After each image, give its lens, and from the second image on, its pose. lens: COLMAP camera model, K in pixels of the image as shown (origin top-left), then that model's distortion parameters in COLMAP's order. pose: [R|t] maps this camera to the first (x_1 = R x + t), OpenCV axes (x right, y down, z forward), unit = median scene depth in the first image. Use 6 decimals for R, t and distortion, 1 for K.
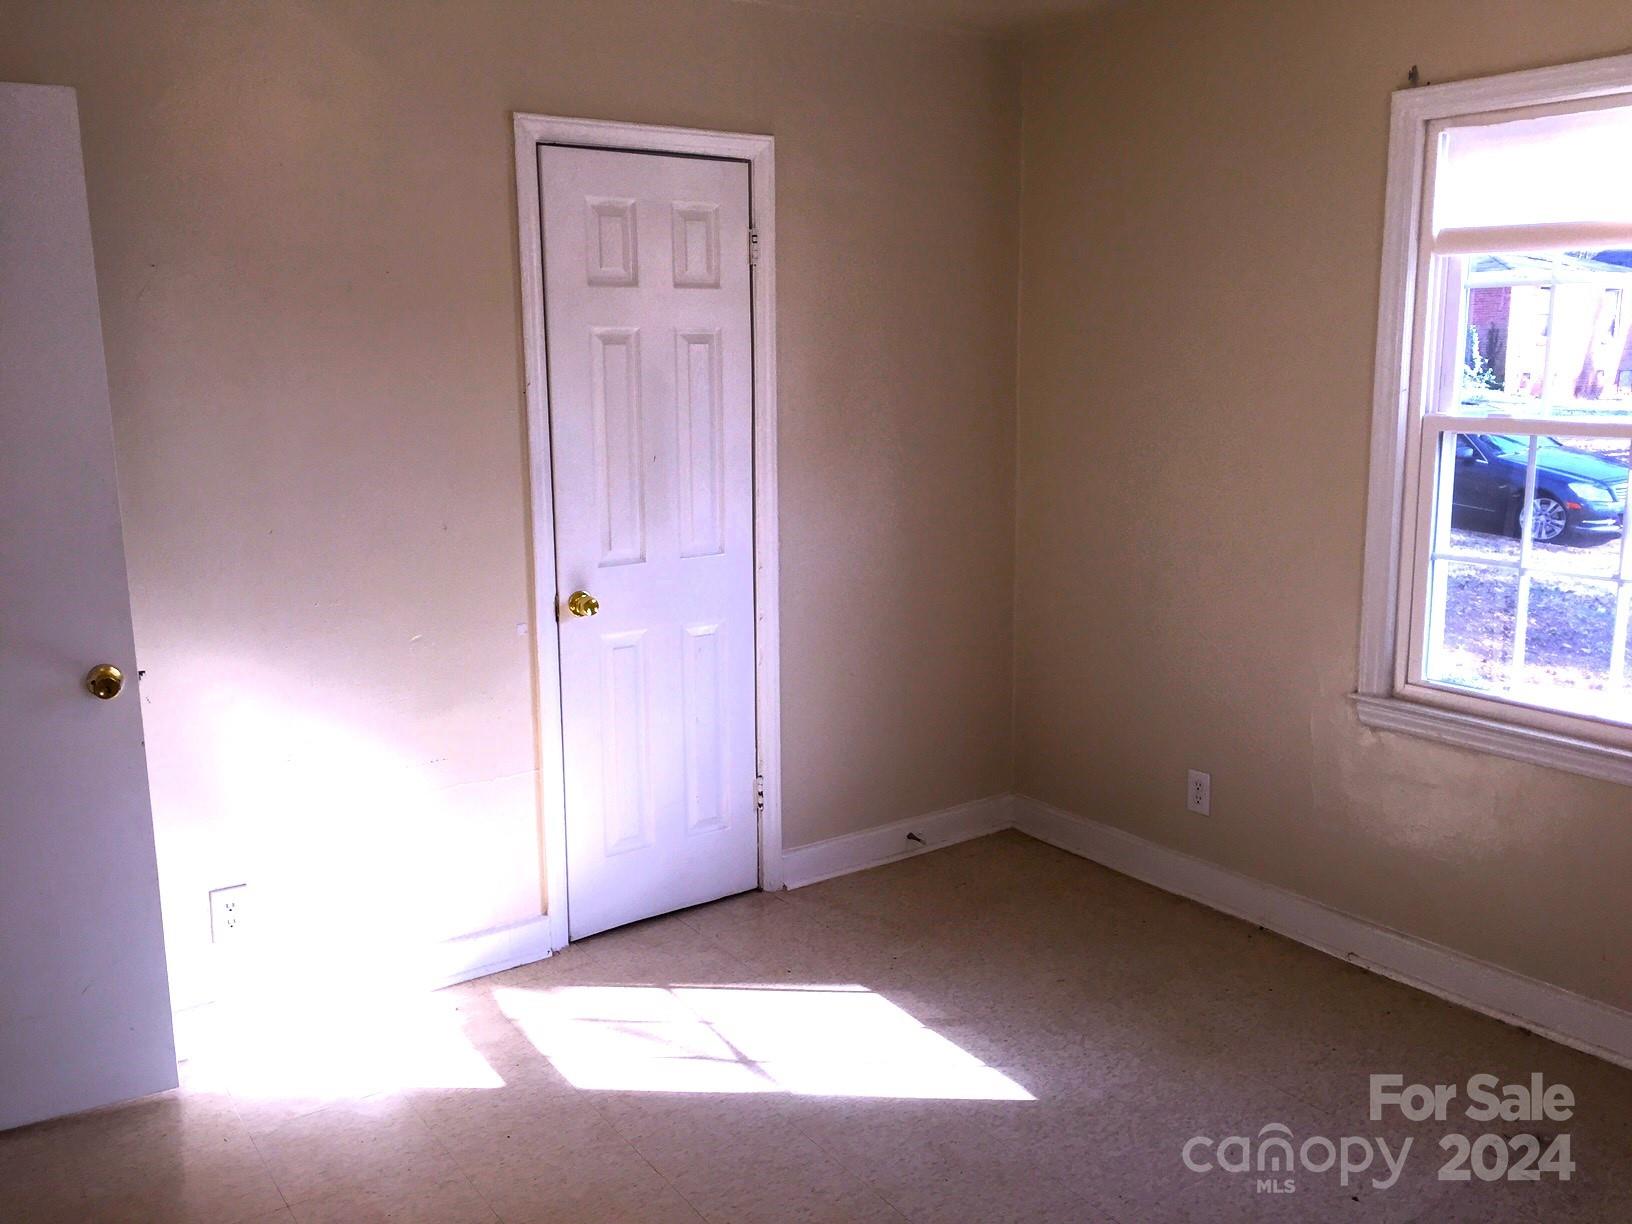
lens RADIAL K [[1390.8, 0, 816.8], [0, 1390.8, 611.9], [0, 0, 1]] dist [0.005754, -0.017898]
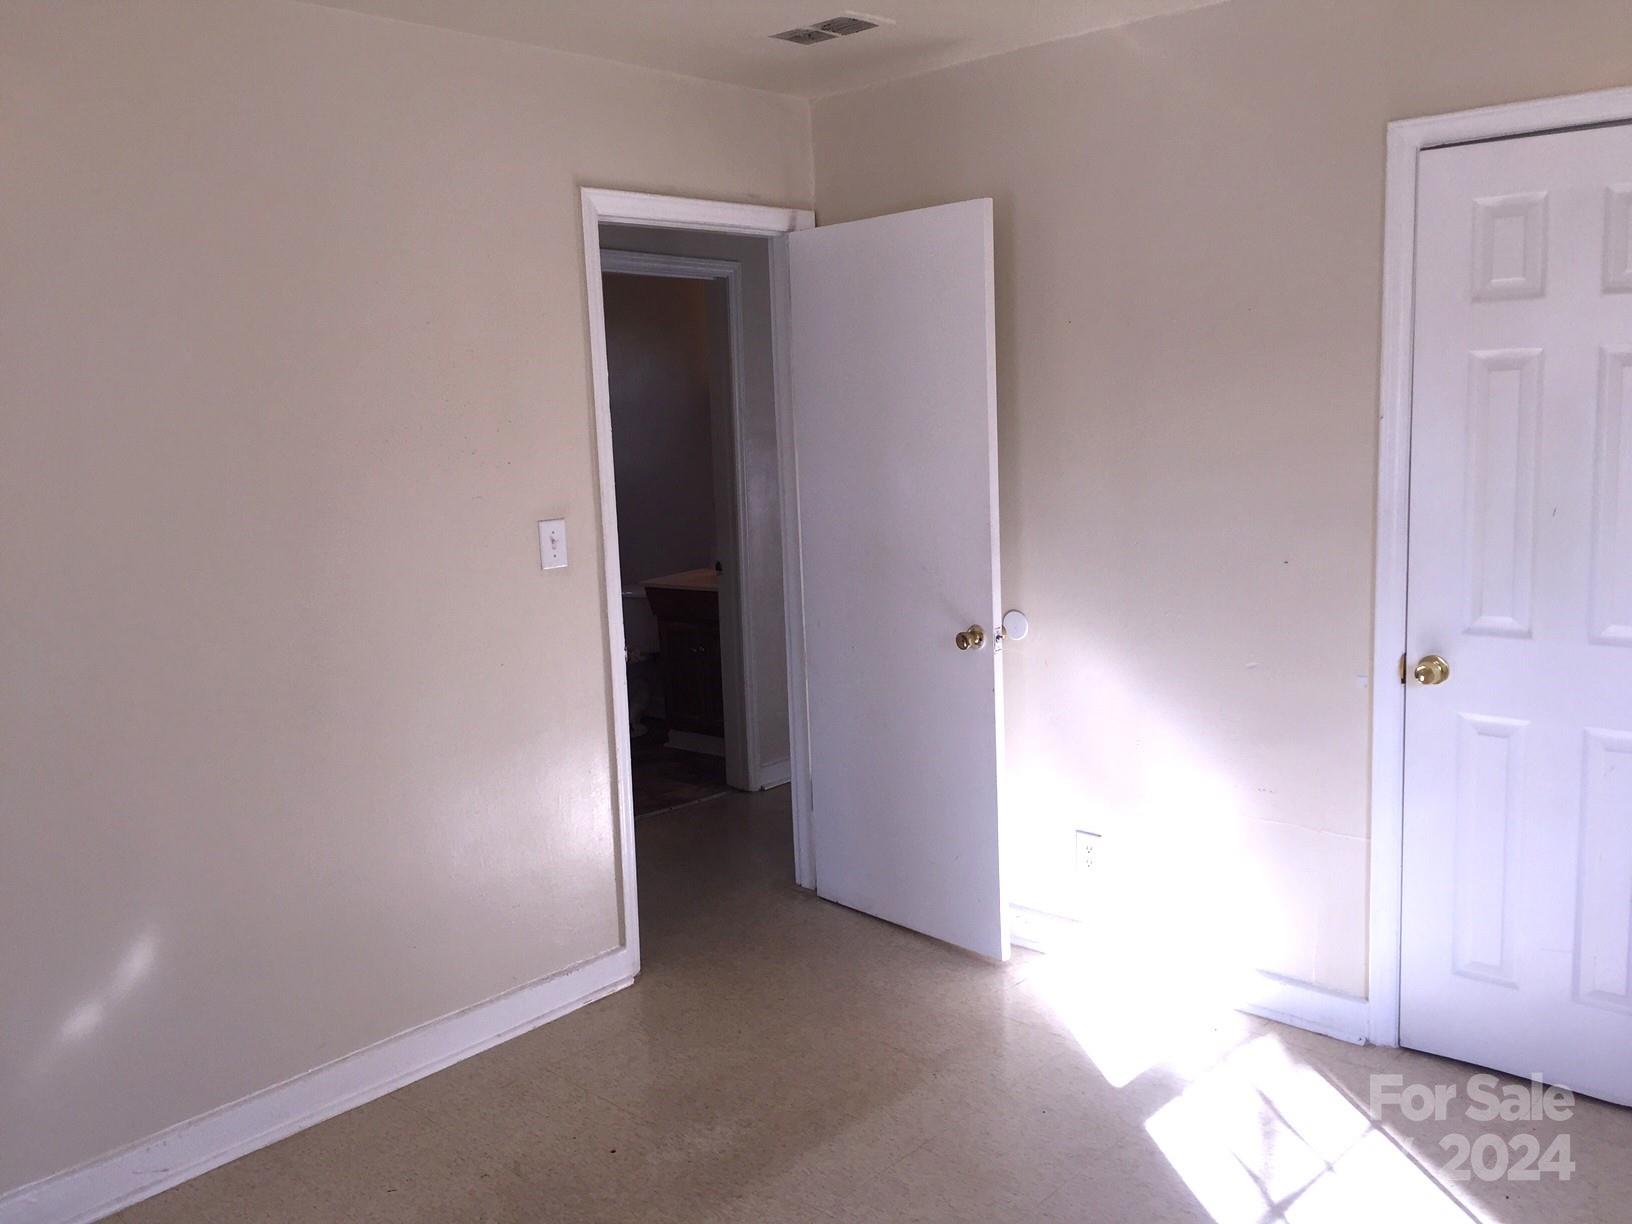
lens RADIAL K [[1390.8, 0, 817.1], [0, 1390.8, 608.5], [0, 0, 1]] dist [0.005754, -0.017898]
pose [[0.202193, 0.152324, -0.967427, 0.594490], [-0.151253, 0.980835, 0.122823, -0.093130], [0.967595, 0.121493, 0.221357, 0.437759]]
